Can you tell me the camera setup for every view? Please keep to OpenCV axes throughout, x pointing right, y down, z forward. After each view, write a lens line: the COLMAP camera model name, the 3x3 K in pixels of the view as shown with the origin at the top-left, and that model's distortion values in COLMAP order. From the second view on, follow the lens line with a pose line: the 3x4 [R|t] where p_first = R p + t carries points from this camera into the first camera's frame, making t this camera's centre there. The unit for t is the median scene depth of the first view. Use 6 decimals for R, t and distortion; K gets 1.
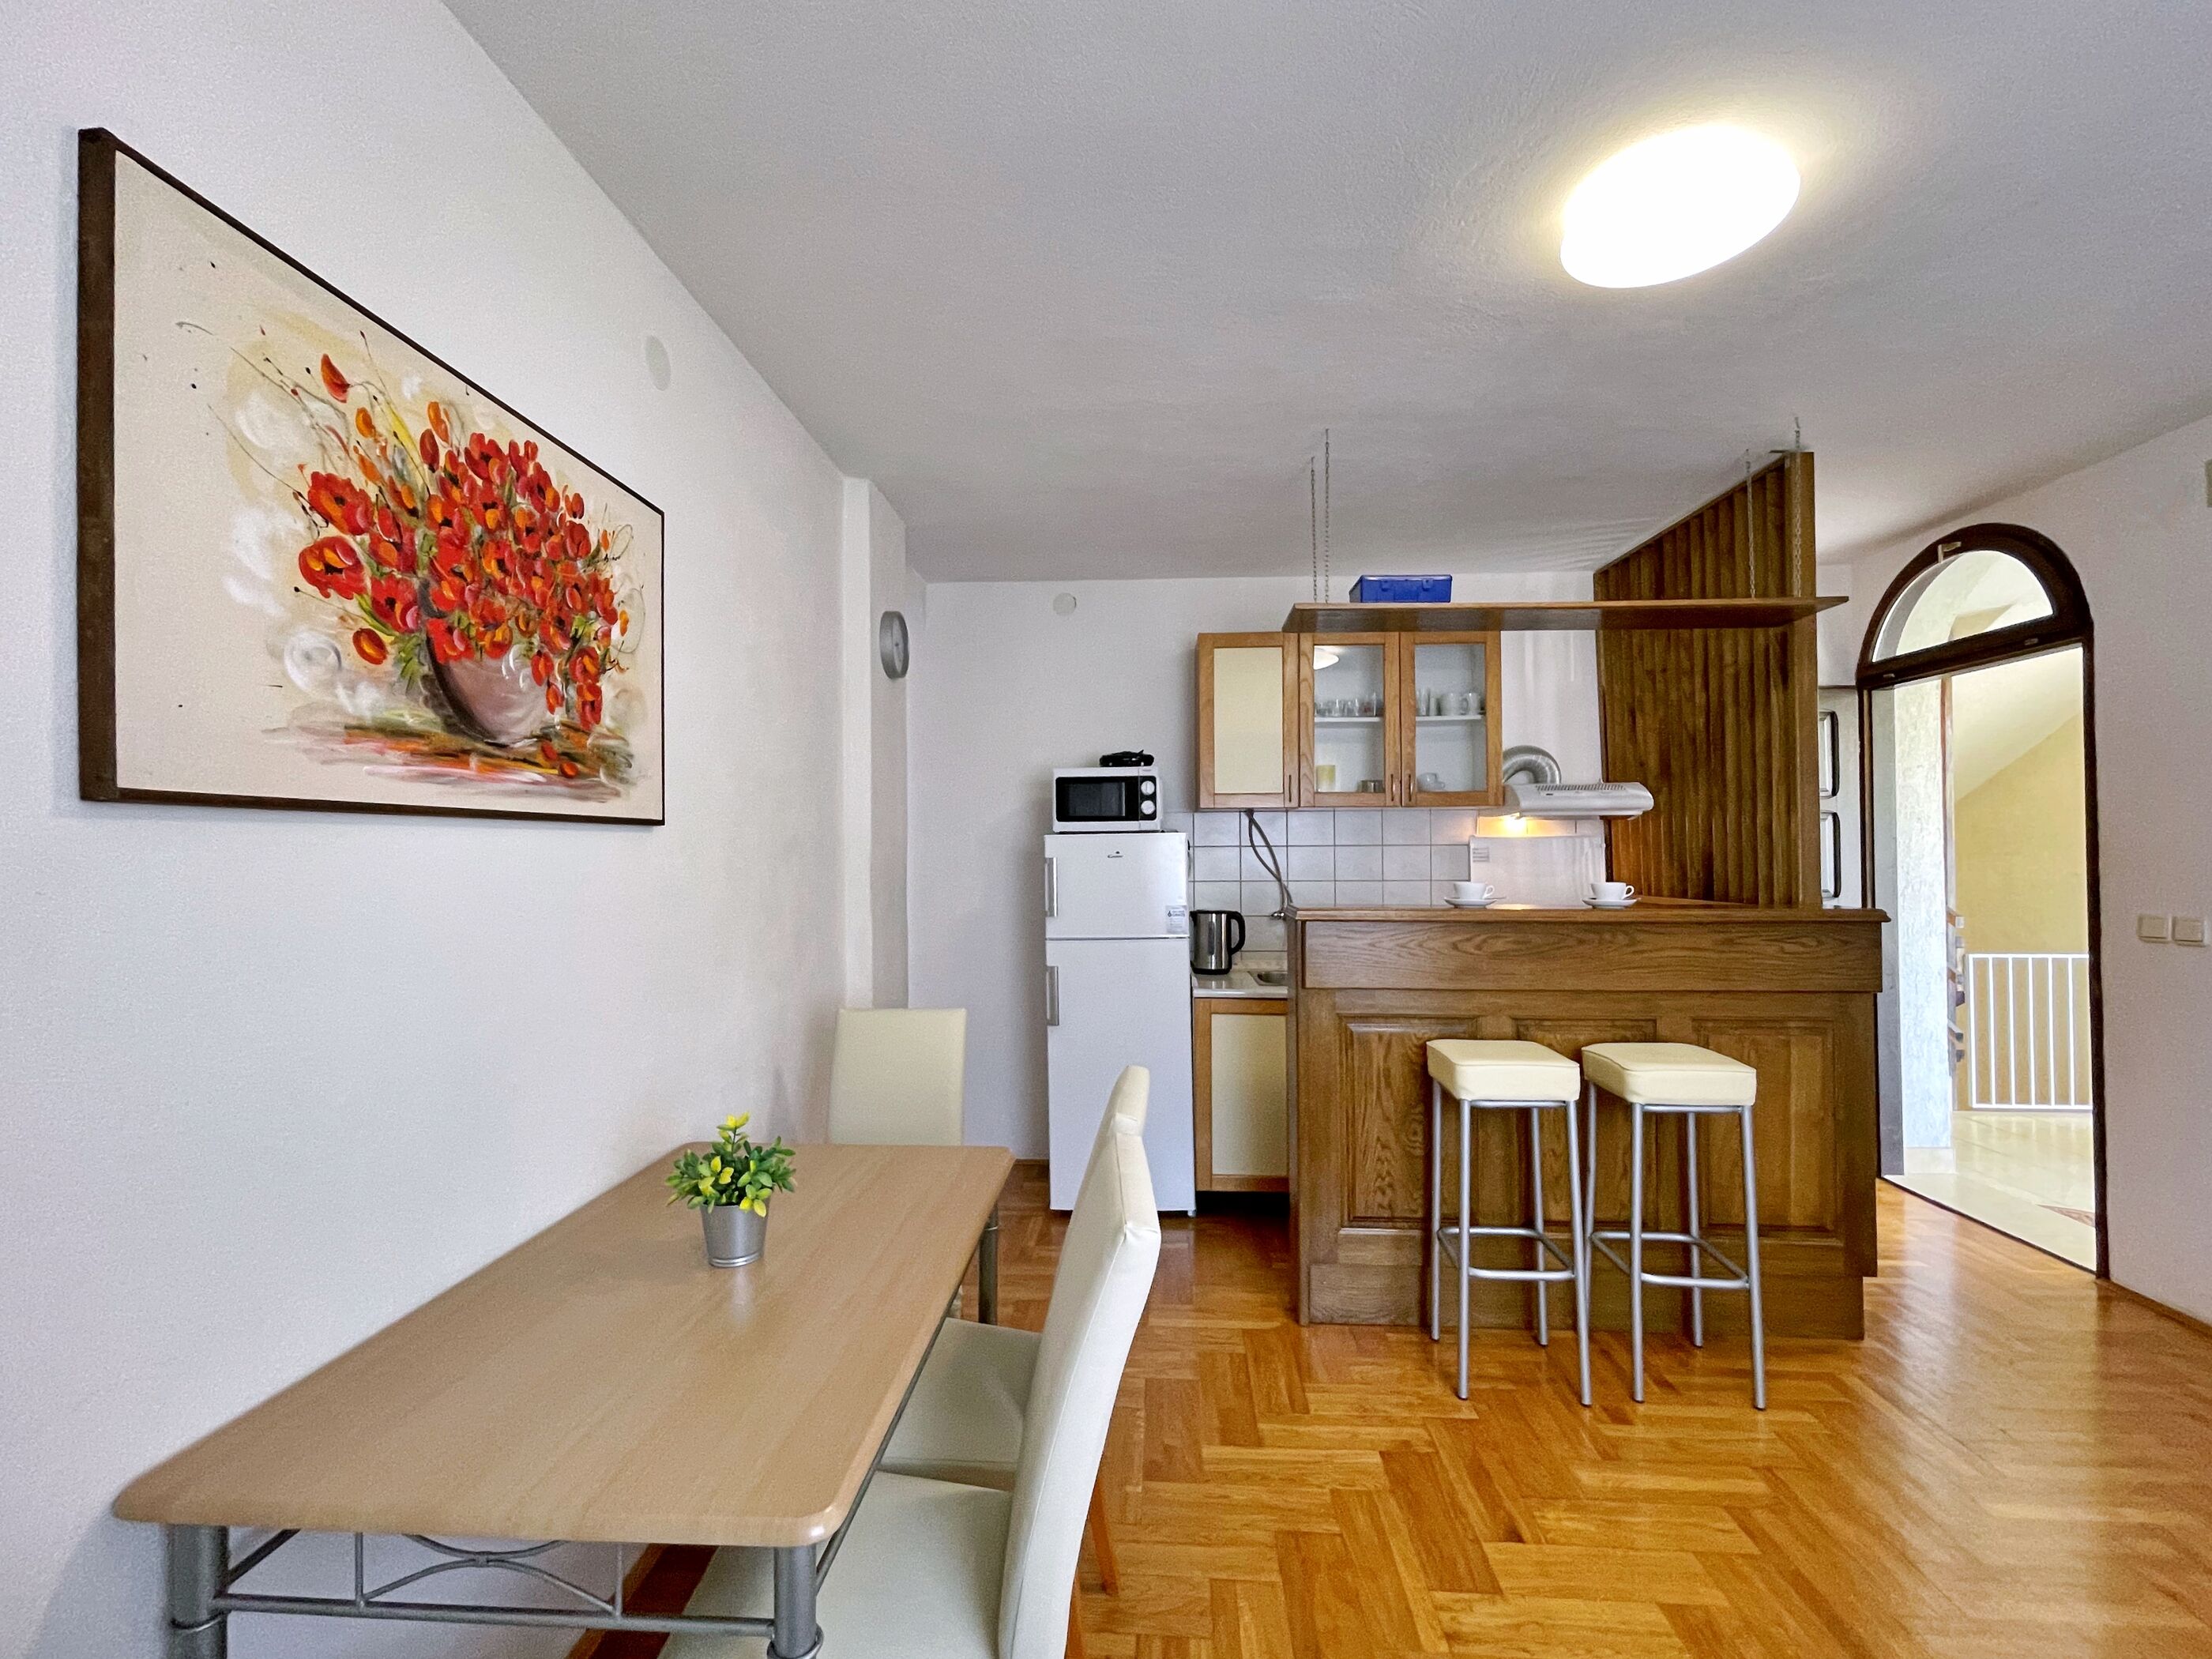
lens RADIAL K [[917.2, 0, 1105.9], [0, 917.2, 839.1], [0, 0, 1]] dist [0.001376, 0.000301]
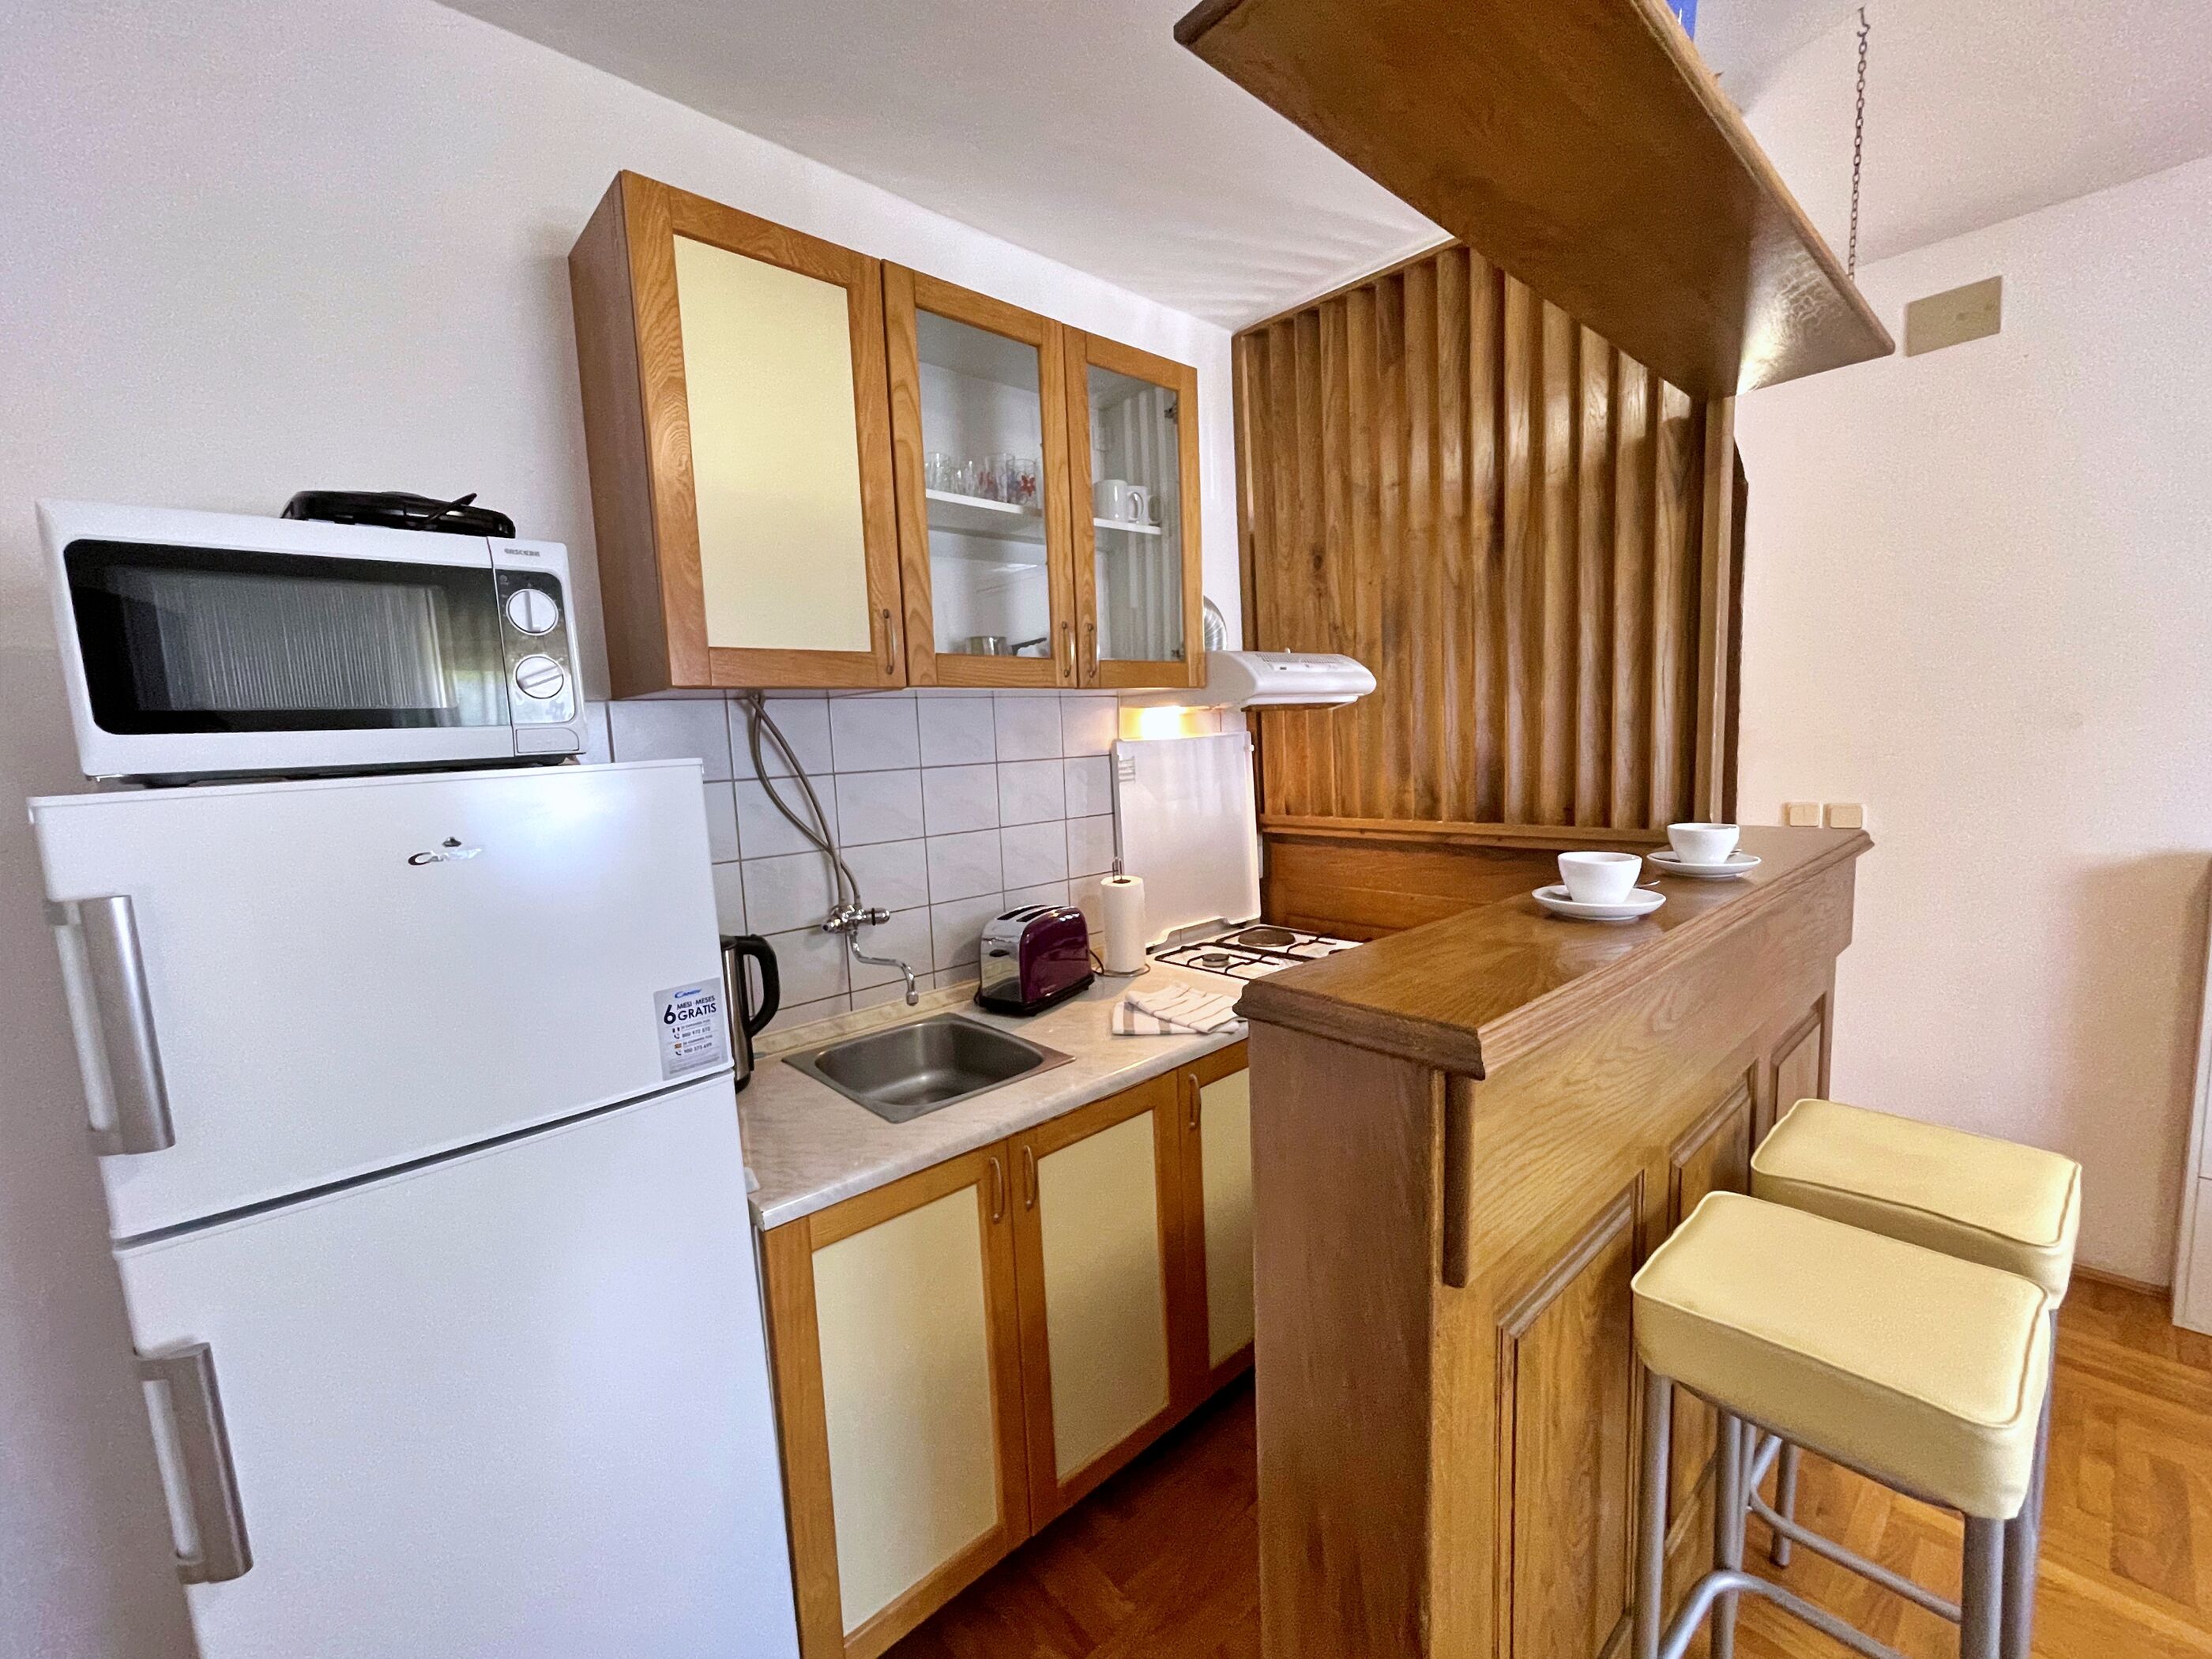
lens RADIAL K [[917.2, 0, 1105.9], [0, 917.2, 839.1], [0, 0, 1]] dist [0.001376, 0.000301]
pose [[0.705031, -0.107002, 0.701057, -0.054410], [0.028435, 0.992022, 0.122815, -0.019349], [-0.708606, -0.066654, 0.702449, 0.884587]]
